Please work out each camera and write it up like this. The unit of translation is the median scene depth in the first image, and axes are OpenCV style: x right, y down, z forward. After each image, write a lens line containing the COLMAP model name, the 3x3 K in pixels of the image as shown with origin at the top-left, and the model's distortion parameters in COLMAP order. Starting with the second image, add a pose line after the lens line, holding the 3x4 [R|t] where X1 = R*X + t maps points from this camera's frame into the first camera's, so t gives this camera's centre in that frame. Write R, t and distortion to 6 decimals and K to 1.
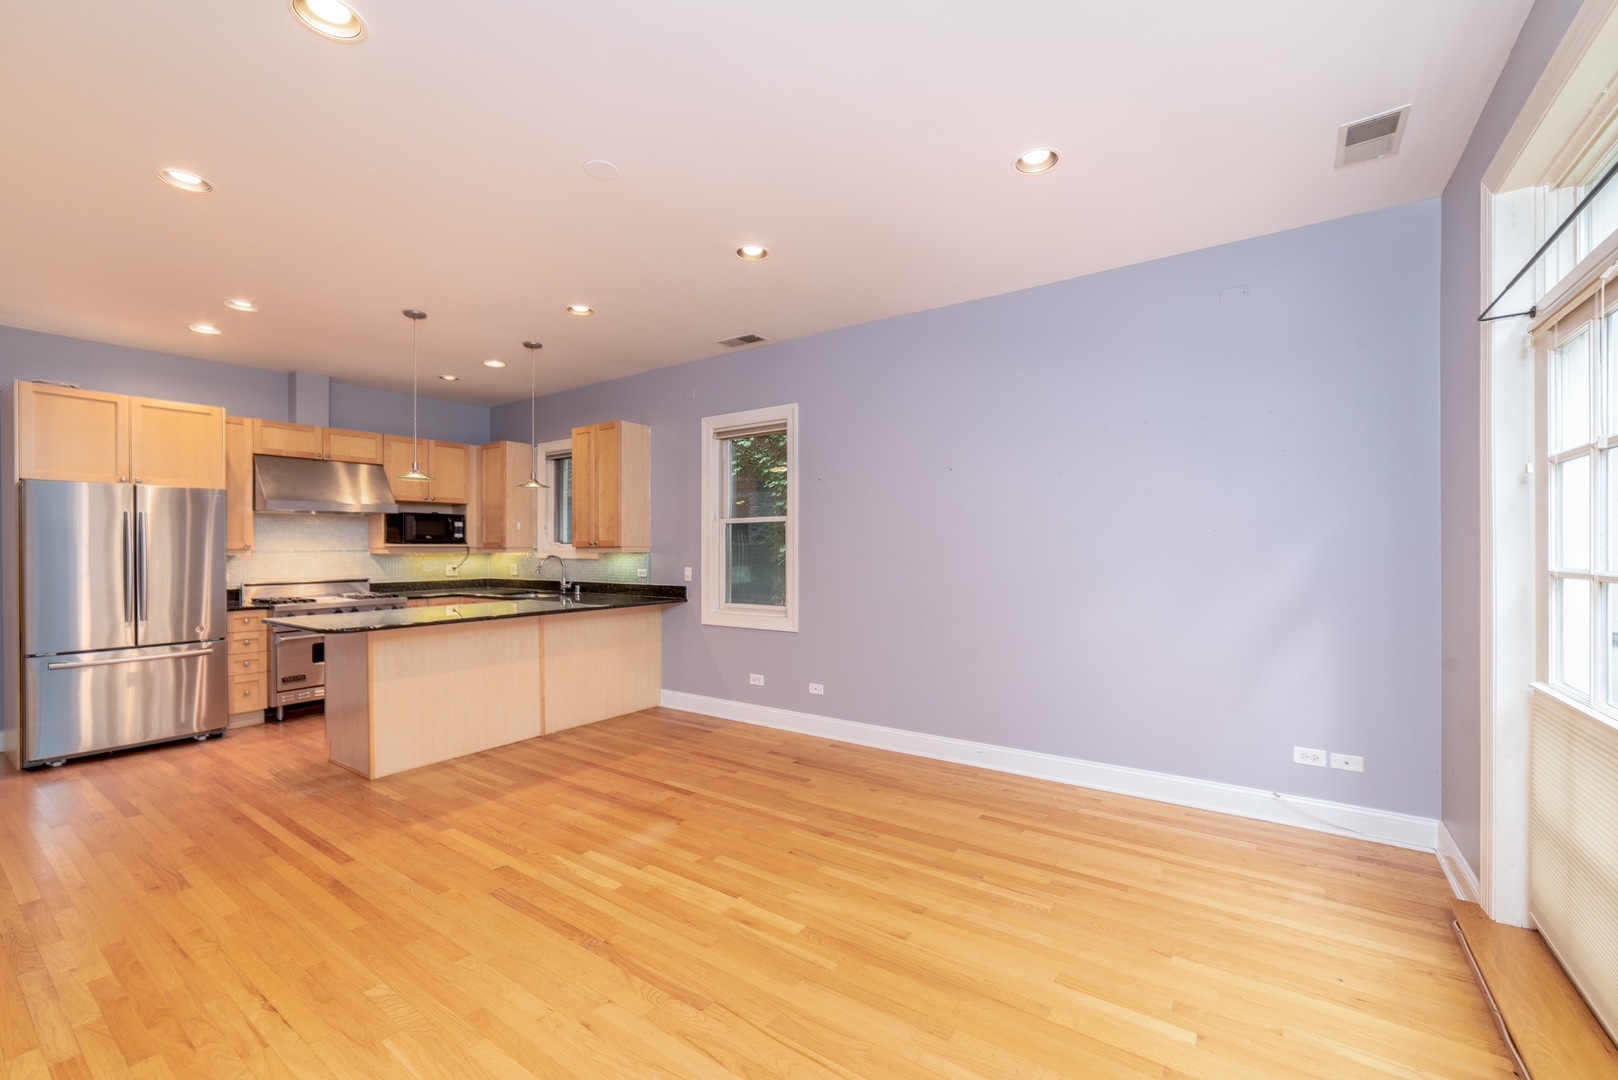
lens RADIAL K [[593.3, 0, 804.5], [0, 593.3, 548.0], [0, 0, 1]] dist [-0.007921, 0.000249]
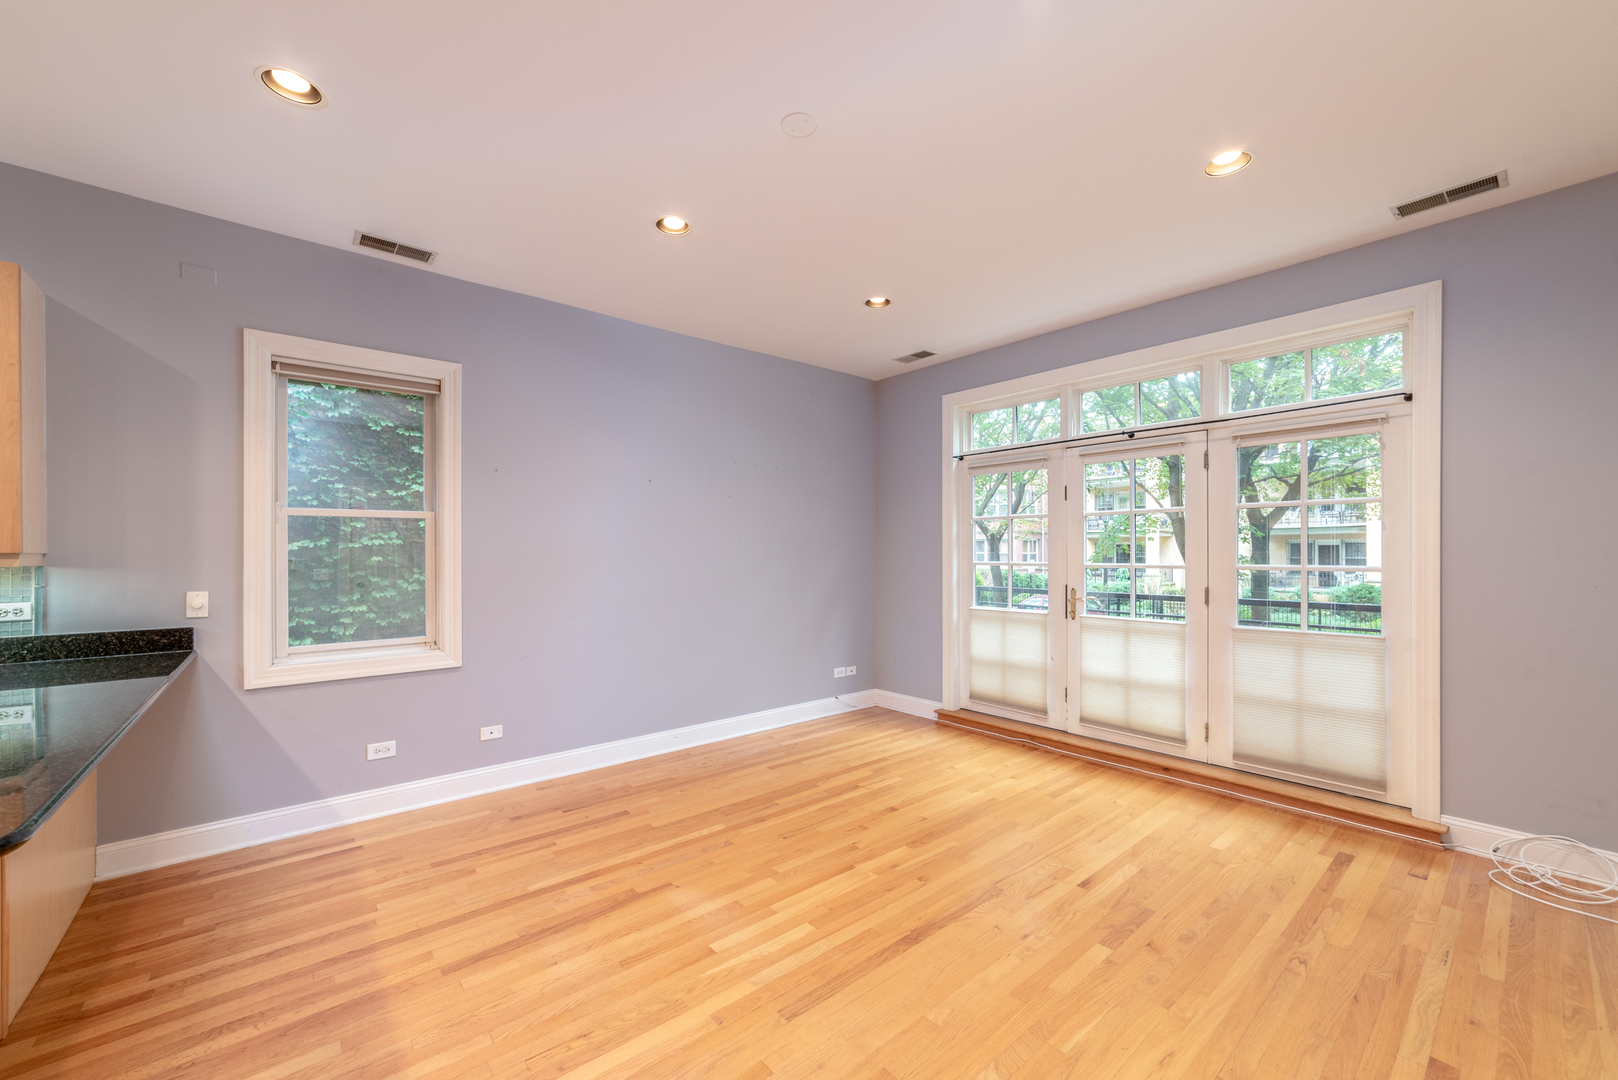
lens RADIAL K [[609.5, 0, 765.7], [0, 609.5, 548.5], [0, 0, 1]] dist [-0.008902, 0.000146]
pose [[0.347111, 0.010490, 0.937765, -0.608089], [0.000966, 0.999933, -0.011544, 0.000792], [-0.937823, 0.004913, 0.347078, 0.365610]]
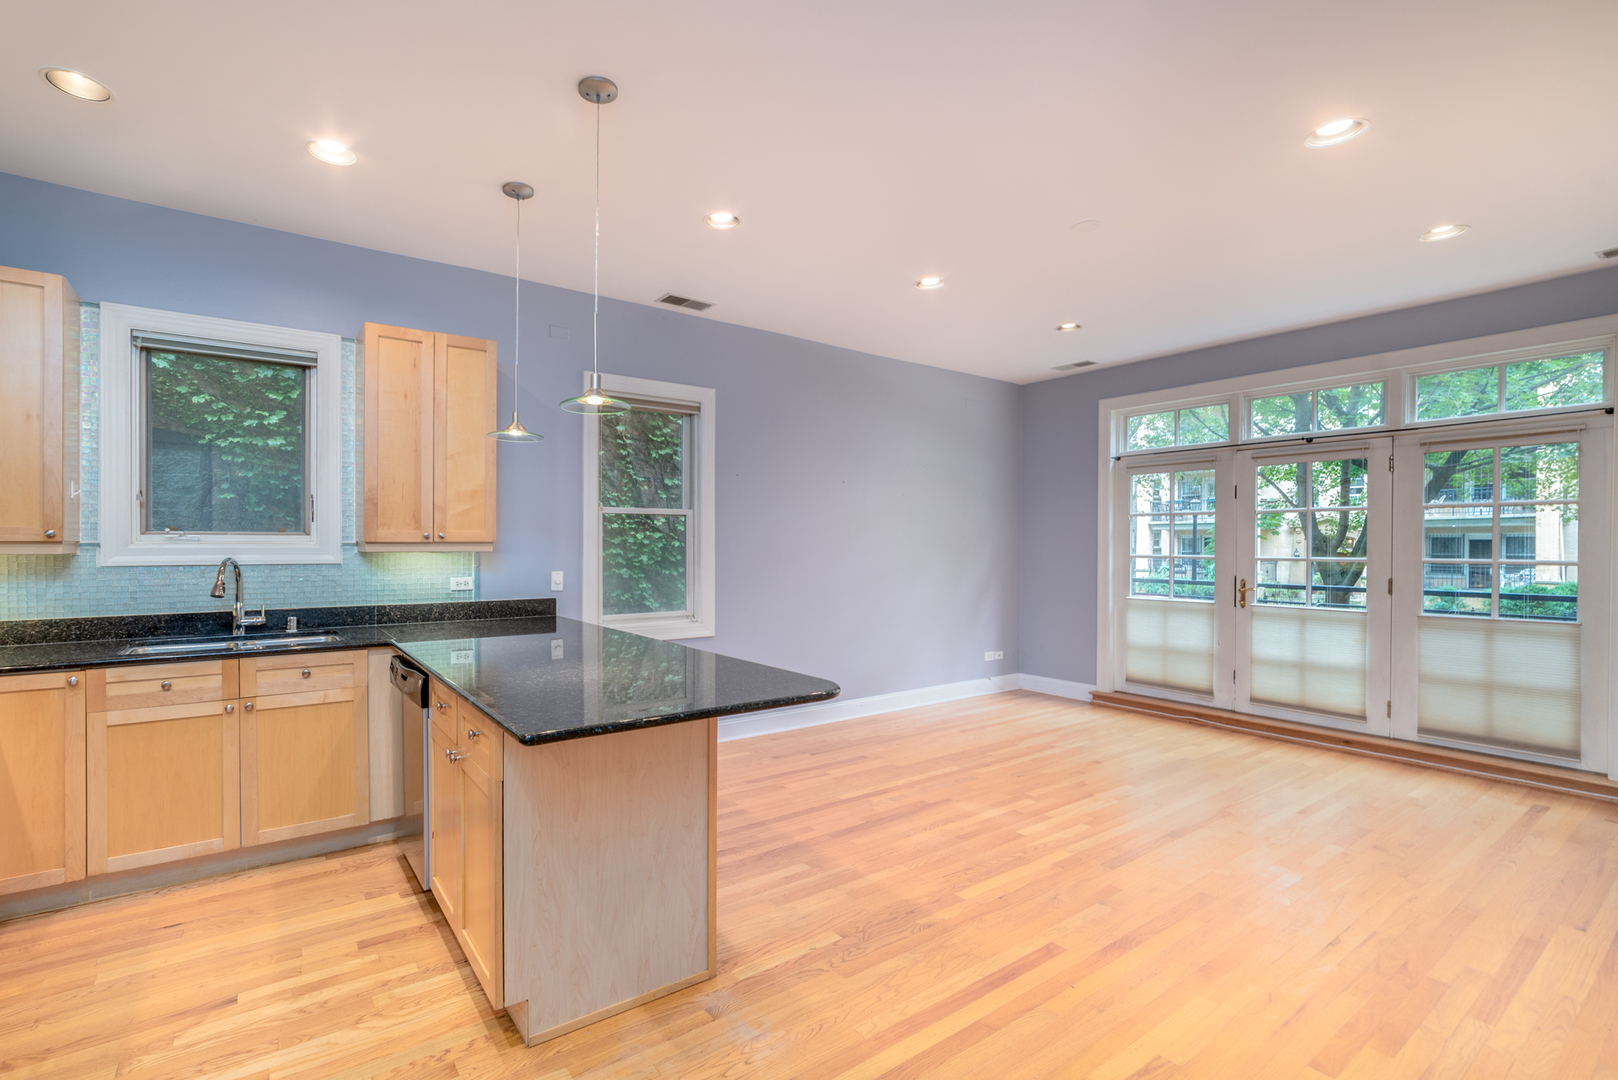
lens RADIAL K [[651.5, 0, 720.1], [0, 651.5, 546.0], [0, 0, 1]] dist [-0.000599, 0.001051]
pose [[0.448320, 0.003984, 0.893864, -0.922189], [-0.005685, 0.999983, -0.001605, 0.001737], [-0.893855, -0.004362, 0.448335, 0.533522]]
